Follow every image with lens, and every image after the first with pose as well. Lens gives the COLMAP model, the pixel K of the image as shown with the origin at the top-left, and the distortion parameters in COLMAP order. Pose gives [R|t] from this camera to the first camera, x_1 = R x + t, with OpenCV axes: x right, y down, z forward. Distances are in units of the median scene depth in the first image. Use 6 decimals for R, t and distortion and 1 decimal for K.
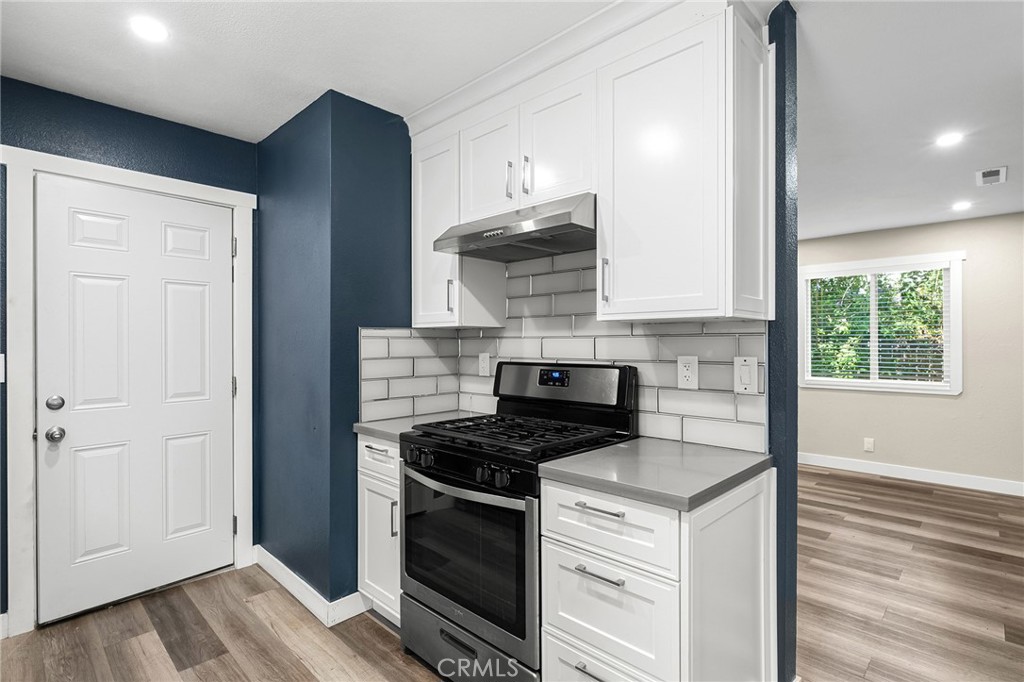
lens RADIAL K [[512.3, 0, 507.5], [0, 512.3, 343.5], [0, 0, 1]] dist [0.002609, -0.000235]
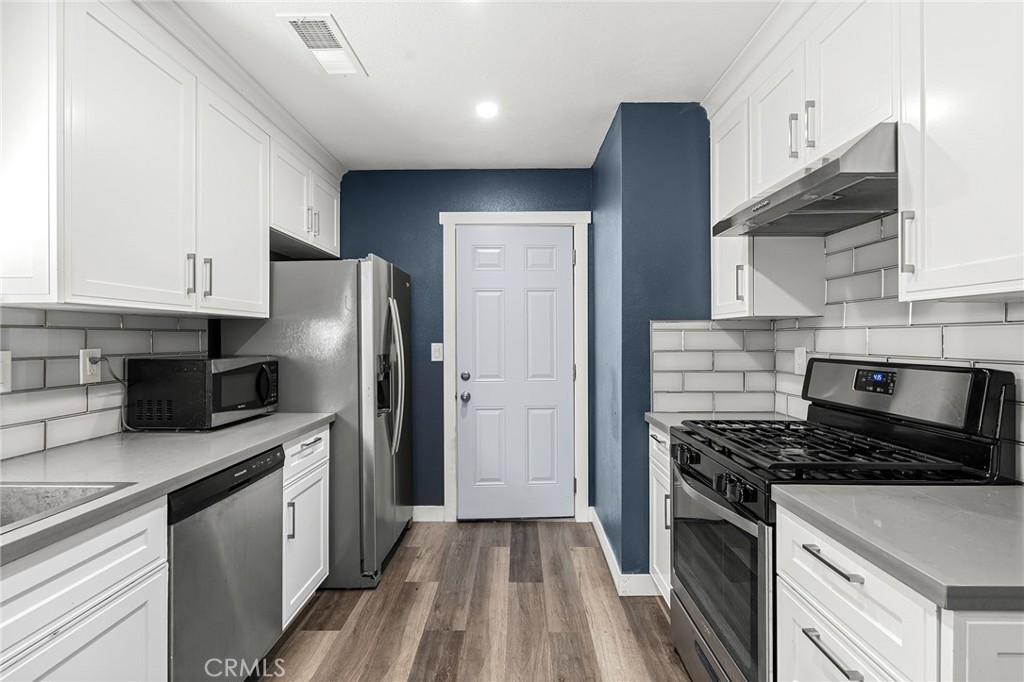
lens RADIAL K [[476.4, 0, 496.2], [0, 476.4, 337.2], [0, 0, 1]] dist [-0.004368, -0.000204]
pose [[0.674748, -0.001172, -0.738047, 0.219579], [0.000864, 0.999999, -0.000799, 0.002727], [0.738048, -0.000099, 0.674749, 0.120984]]
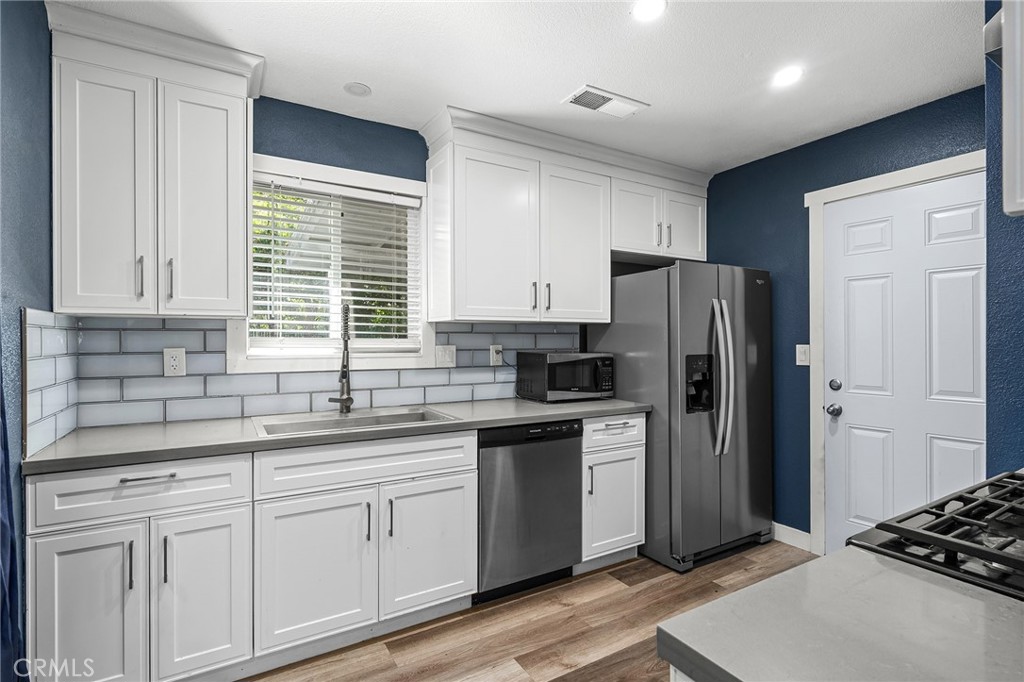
lens RADIAL K [[476.4, 0, 493.1], [0, 476.4, 339.8], [0, 0, 1]] dist [-0.004368, -0.000204]
pose [[-0.283399, 0.002023, -0.959000, 0.470069], [0.001259, 0.999998, 0.001738, 0.003553], [0.959001, -0.000715, -0.283401, 0.536604]]
